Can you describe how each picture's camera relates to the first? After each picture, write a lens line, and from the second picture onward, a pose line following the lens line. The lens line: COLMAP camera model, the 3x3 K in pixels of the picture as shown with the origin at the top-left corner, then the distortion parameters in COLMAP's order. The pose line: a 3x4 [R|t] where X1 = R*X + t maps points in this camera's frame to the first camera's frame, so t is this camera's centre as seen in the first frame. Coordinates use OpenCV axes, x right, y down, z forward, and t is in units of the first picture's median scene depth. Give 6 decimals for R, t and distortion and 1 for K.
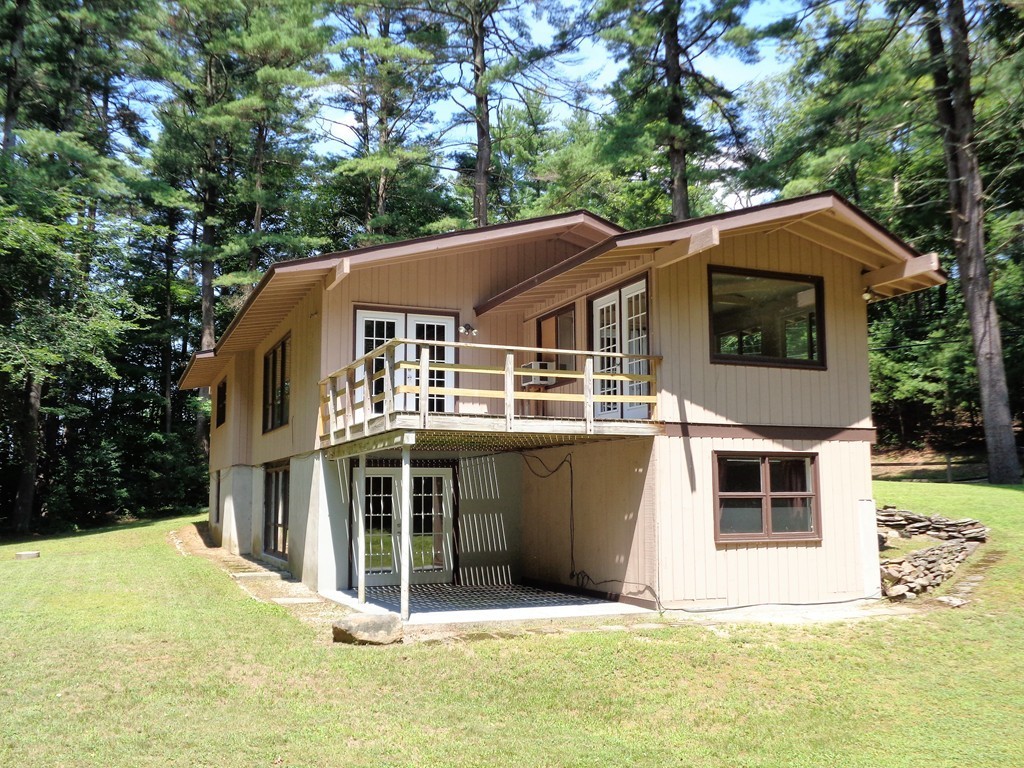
lens RADIAL K [[966.9, 0, 511.4], [0, 966.9, 385.2], [0, 0, 1]] dist [-0.018746, 0.000000]
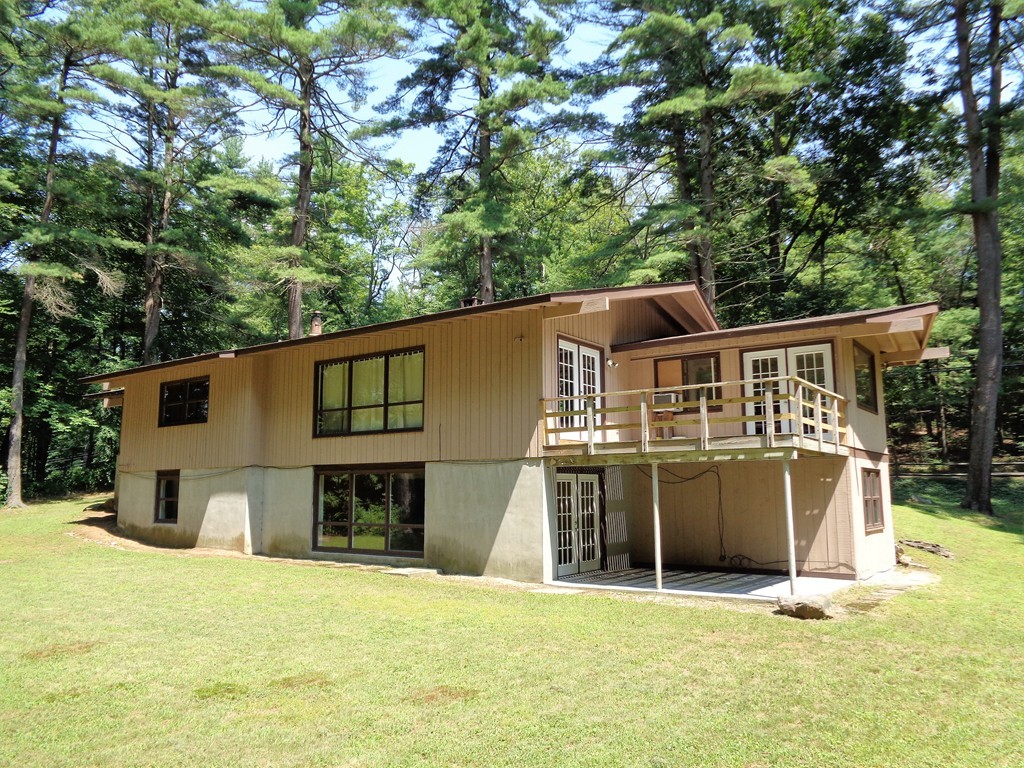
lens RADIAL K [[770.0, 0, 510.0], [0, 770.0, 387.9], [0, 0, 1]] dist [0.008328, 0.004998]
pose [[0.849983, 0.074210, 0.521557, -0.688884], [-0.063125, 0.997243, -0.039018, 0.021707], [-0.523014, 0.000241, 0.852324, 0.231816]]
